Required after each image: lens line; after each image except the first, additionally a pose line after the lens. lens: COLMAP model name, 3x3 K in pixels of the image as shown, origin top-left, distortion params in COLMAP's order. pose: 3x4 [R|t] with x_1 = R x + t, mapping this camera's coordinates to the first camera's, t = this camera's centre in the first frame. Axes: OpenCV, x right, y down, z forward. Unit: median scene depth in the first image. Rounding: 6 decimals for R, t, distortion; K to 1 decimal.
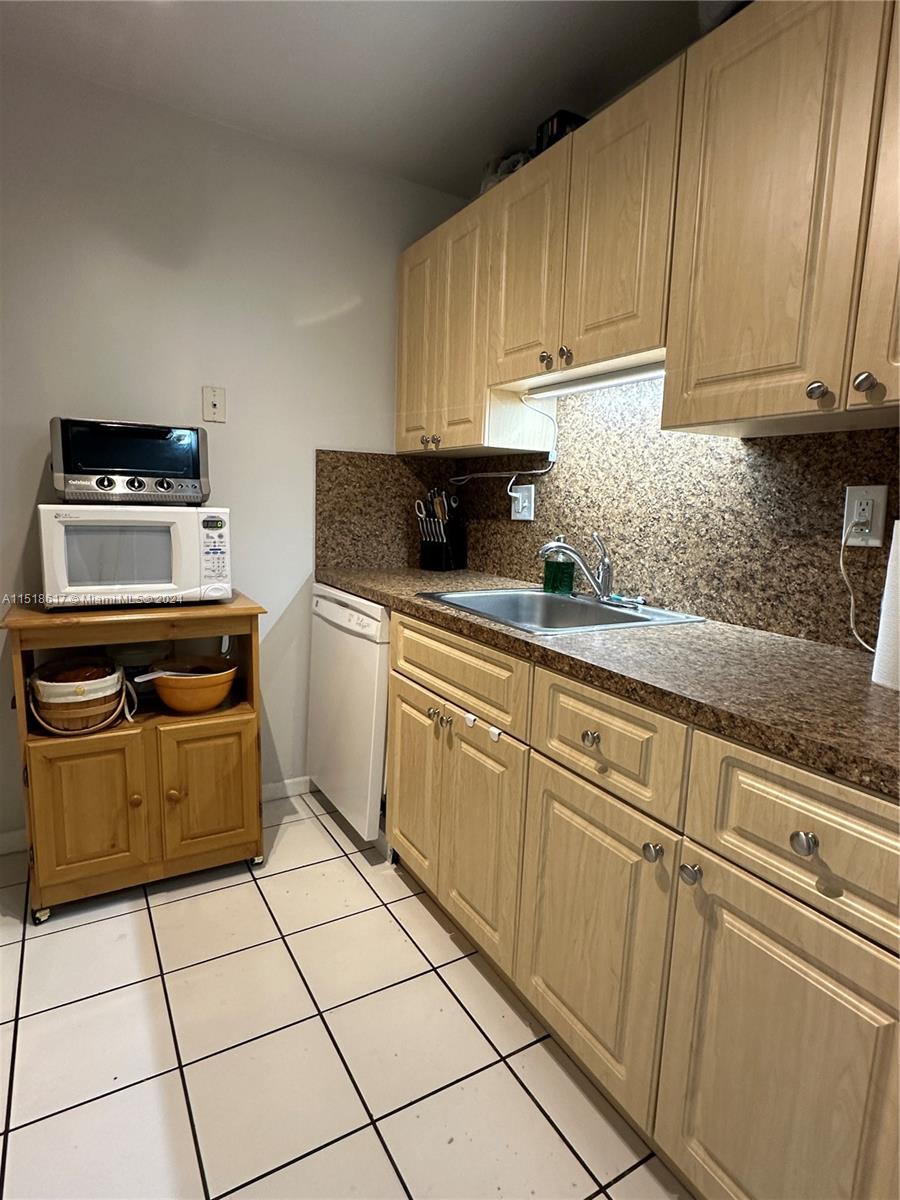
lens RADIAL K [[651.7, 0, 442.9], [0, 651.7, 602.9], [0, 0, 1]] dist [0.000461, 0.001076]
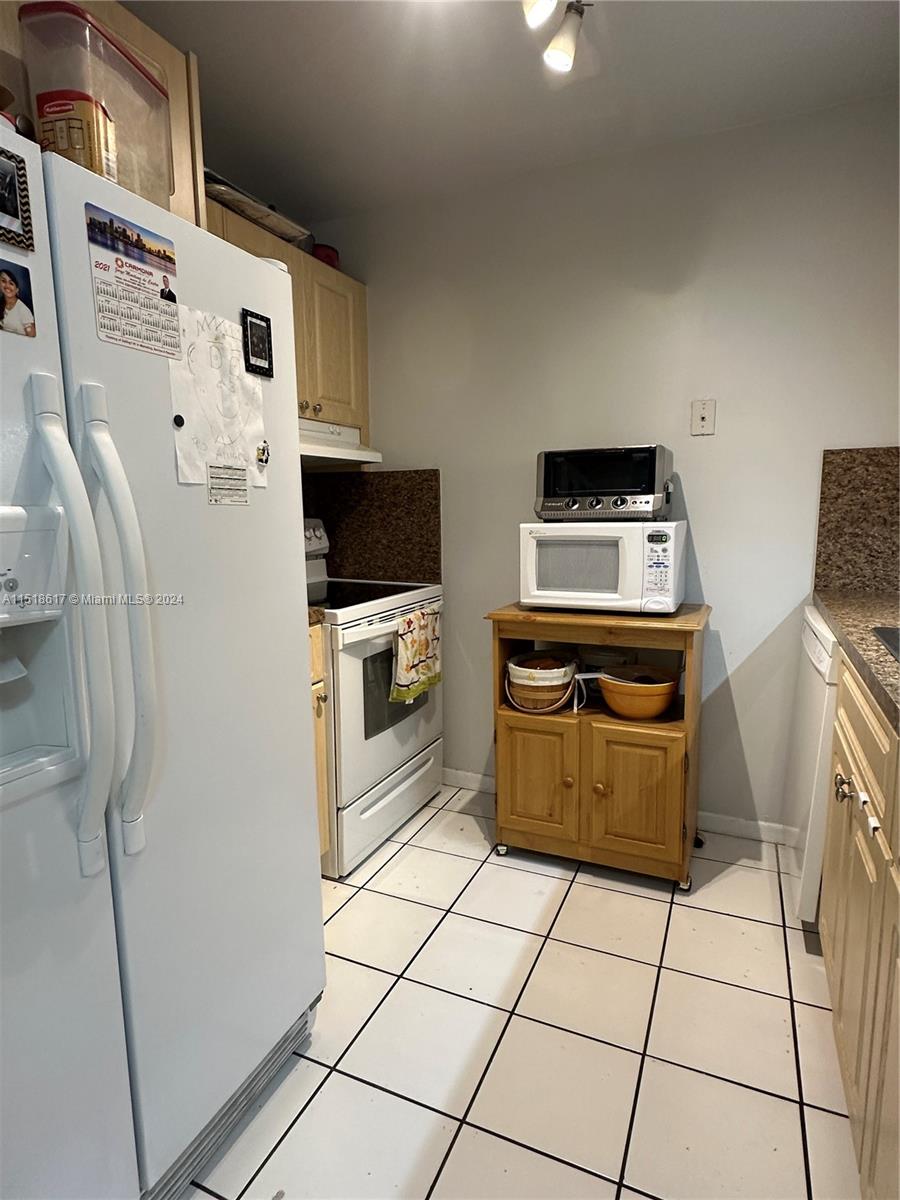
lens RADIAL K [[651.7, 0, 444.5], [0, 651.7, 603.1], [0, 0, 1]] dist [0.000461, 0.001076]
pose [[0.582260, 0.075659, -0.809474, 0.304454], [-0.091901, 0.995404, 0.026932, -0.017905], [0.807791, 0.058710, 0.586537, 0.146672]]
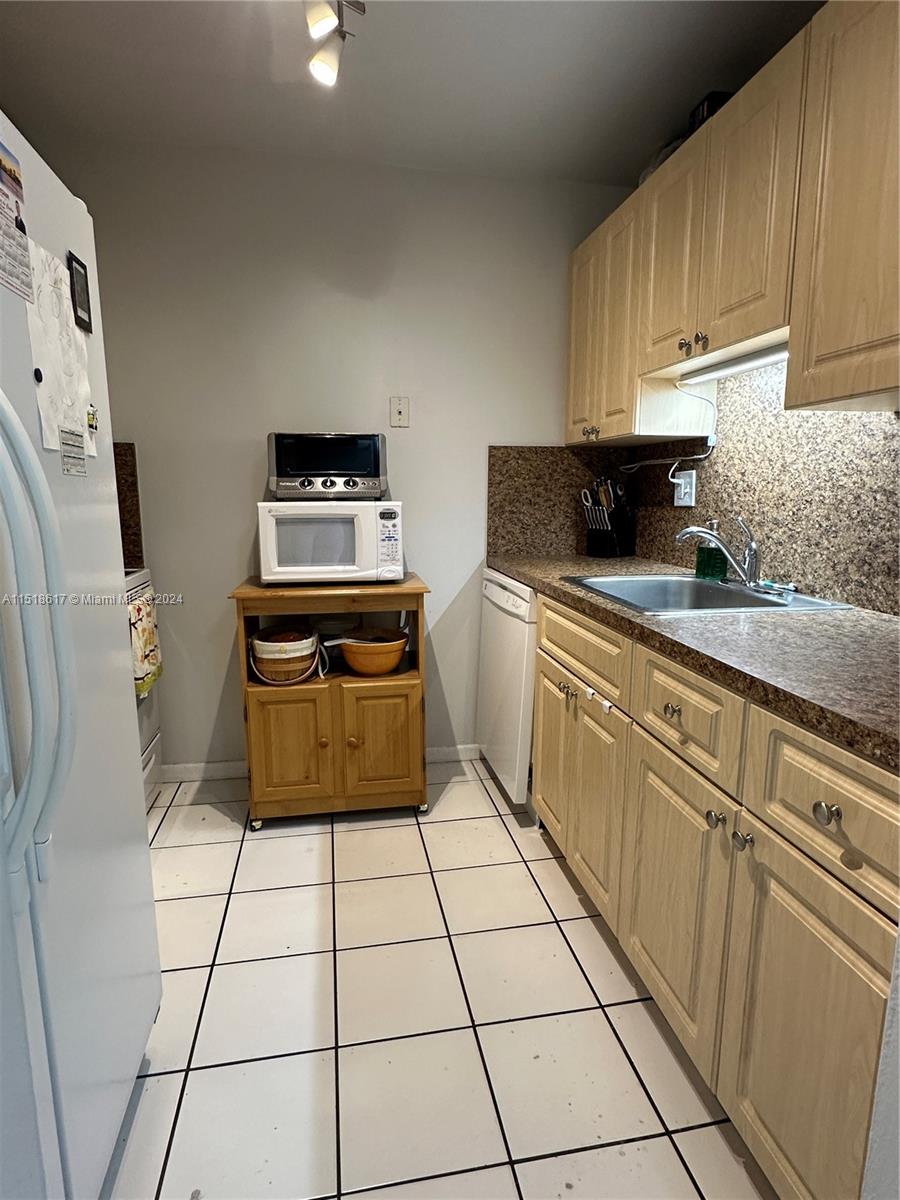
lens RADIAL K [[651.7, 0, 447.3], [0, 651.7, 601.1], [0, 0, 1]] dist [0.000461, 0.001076]
pose [[0.942428, 0.026036, -0.333394, 0.151909], [-0.022796, 0.999647, 0.013629, 0.015856], [0.333631, -0.005244, 0.942689, -0.076325]]
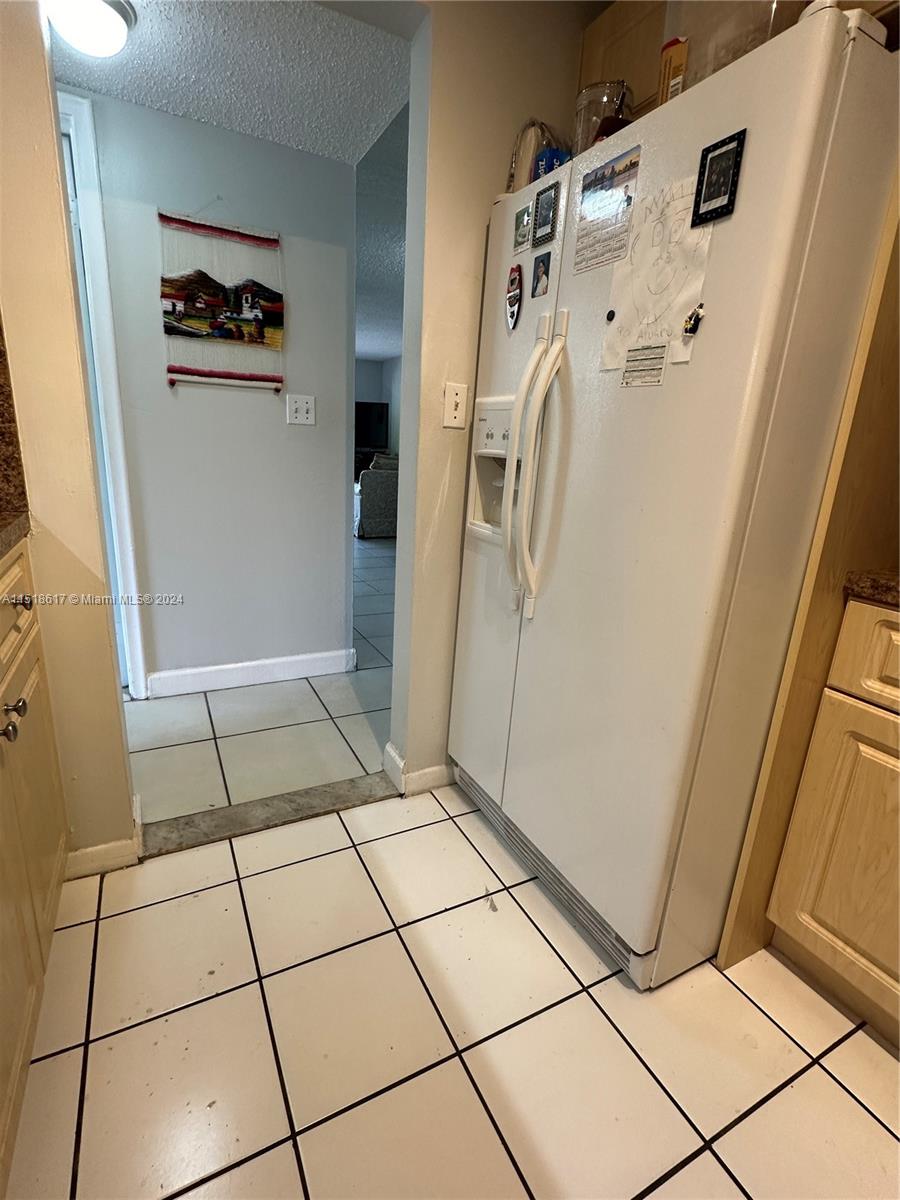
lens RADIAL K [[564.6, 0, 452.0], [0, 564.6, 600.1], [0, 0, 1]] dist [-0.003958, 0.000383]
pose [[-0.994831, -0.100076, 0.017180, -0.179866], [-0.083853, 0.905114, 0.416818, -0.102575], [-0.057264, 0.413223, -0.908828, 0.955929]]
